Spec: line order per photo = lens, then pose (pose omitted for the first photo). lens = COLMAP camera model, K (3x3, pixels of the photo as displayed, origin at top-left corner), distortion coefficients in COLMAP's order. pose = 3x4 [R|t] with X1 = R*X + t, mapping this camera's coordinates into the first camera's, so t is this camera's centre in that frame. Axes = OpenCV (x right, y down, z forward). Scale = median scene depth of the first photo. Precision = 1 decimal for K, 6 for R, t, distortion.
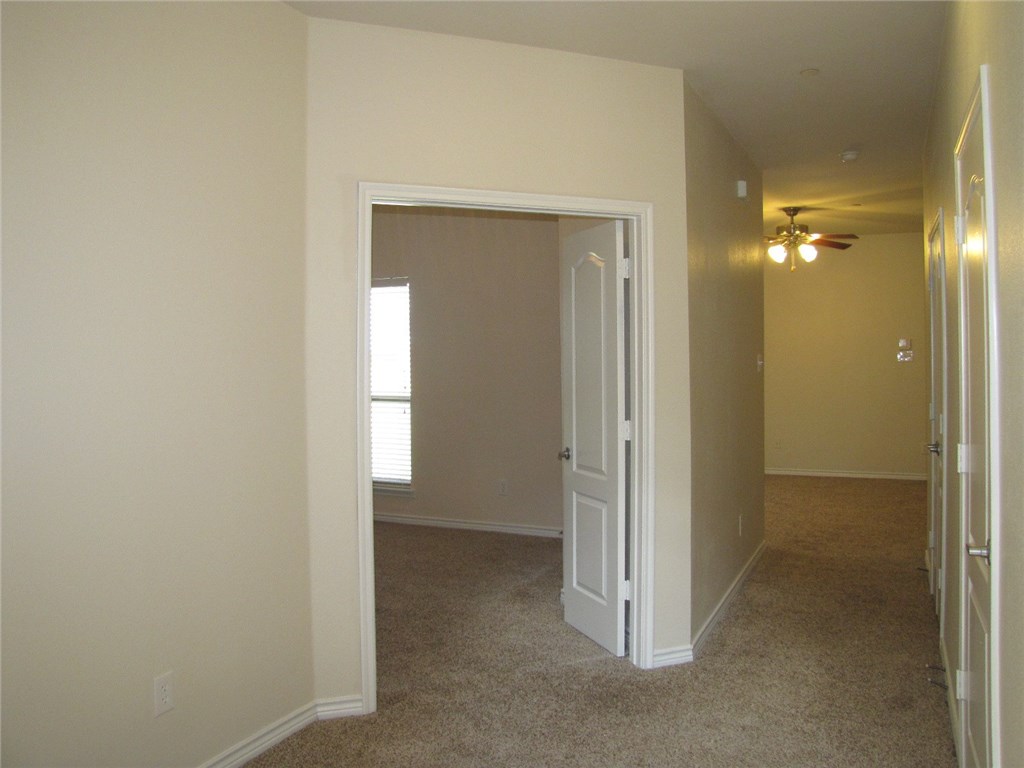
lens RADIAL K [[866.9, 0, 491.0], [0, 866.9, 381.9], [0, 0, 1]] dist [-0.145164, 0.011326]
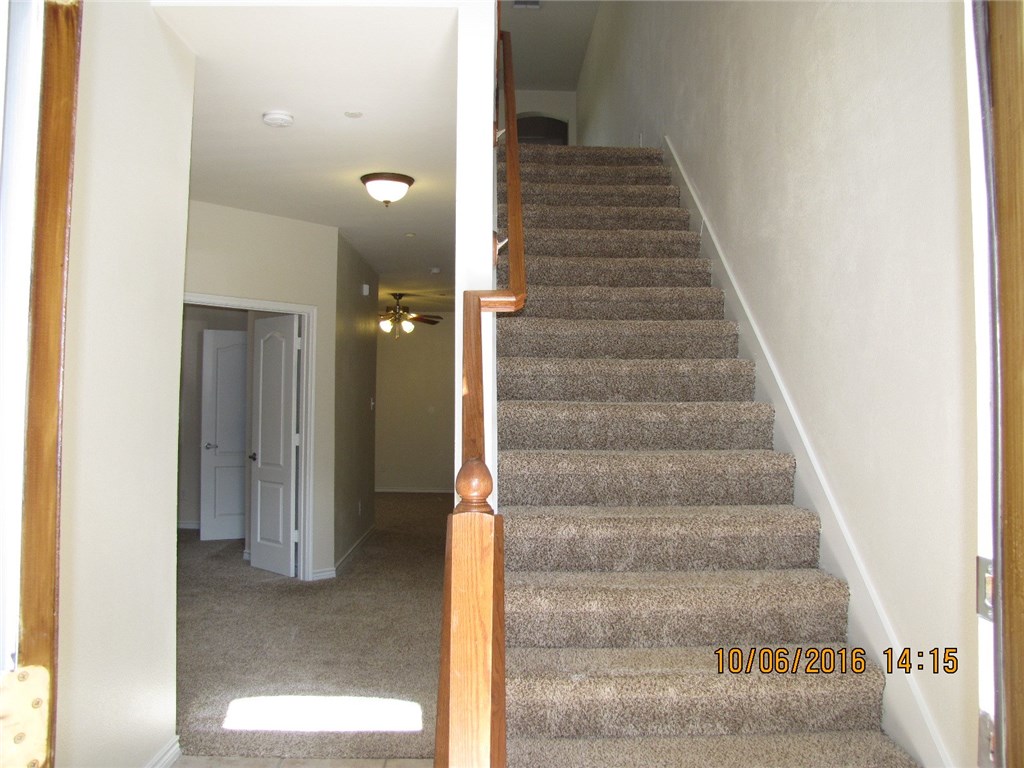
lens RADIAL K [[866.9, 0, 491.0], [0, 866.9, 381.9], [0, 0, 1]] dist [-0.145164, 0.011326]
pose [[0.900549, 0.036522, 0.433218, -0.173923], [-0.014398, 0.998424, -0.054242, 0.021920], [-0.434516, 0.042610, 0.899656, -0.504765]]
